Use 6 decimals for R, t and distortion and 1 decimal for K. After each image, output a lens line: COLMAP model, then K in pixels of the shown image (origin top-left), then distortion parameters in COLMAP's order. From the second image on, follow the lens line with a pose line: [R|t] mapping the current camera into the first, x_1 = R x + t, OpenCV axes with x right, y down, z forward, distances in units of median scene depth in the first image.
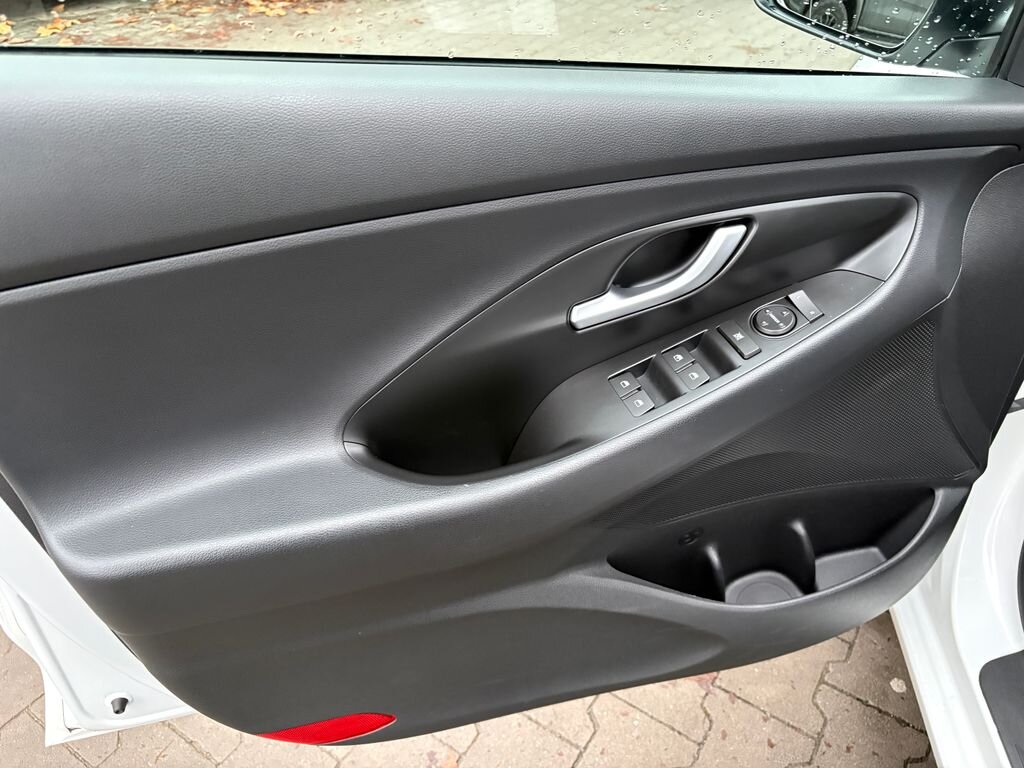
lens RADIAL K [[781.4, 0, 510.1], [0, 781.4, 383.1], [0, 0, 1]] dist [0.016135, -0.017948]
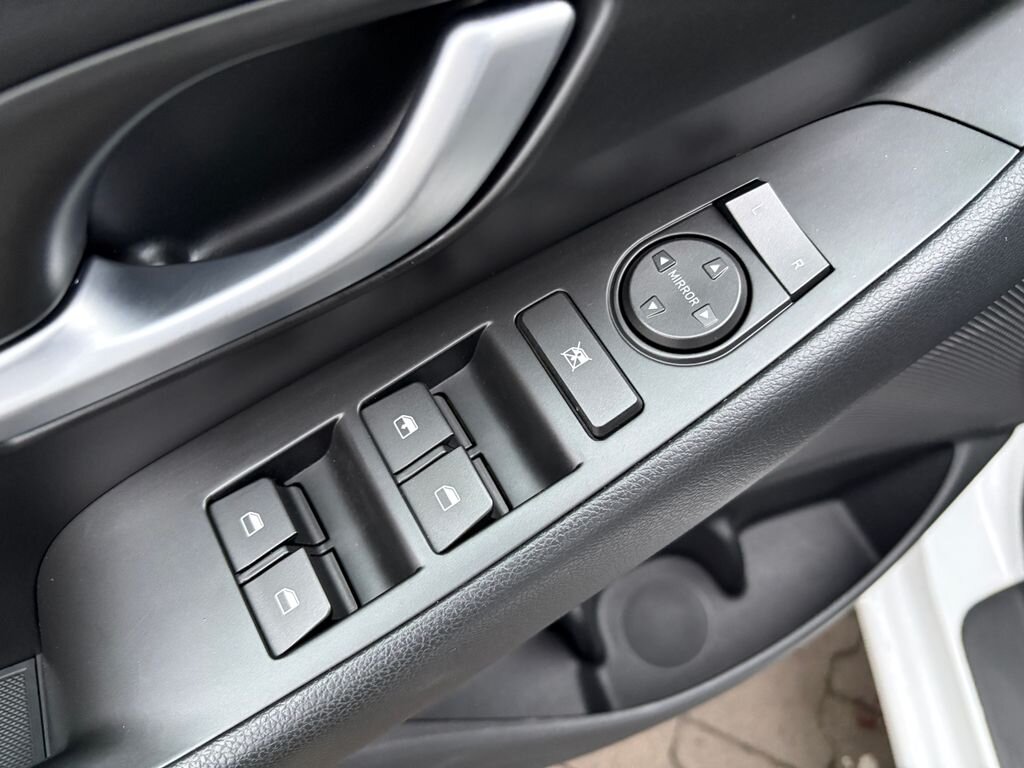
lens RADIAL K [[781.4, 0, 513.0], [0, 781.4, 390.3], [0, 0, 1]] dist [0.016135, -0.017948]
pose [[0.989548, -0.111708, 0.091187, 0.233552], [0.069944, 0.924820, 0.373920, -0.168945], [-0.126102, -0.363634, 0.922967, 0.694693]]
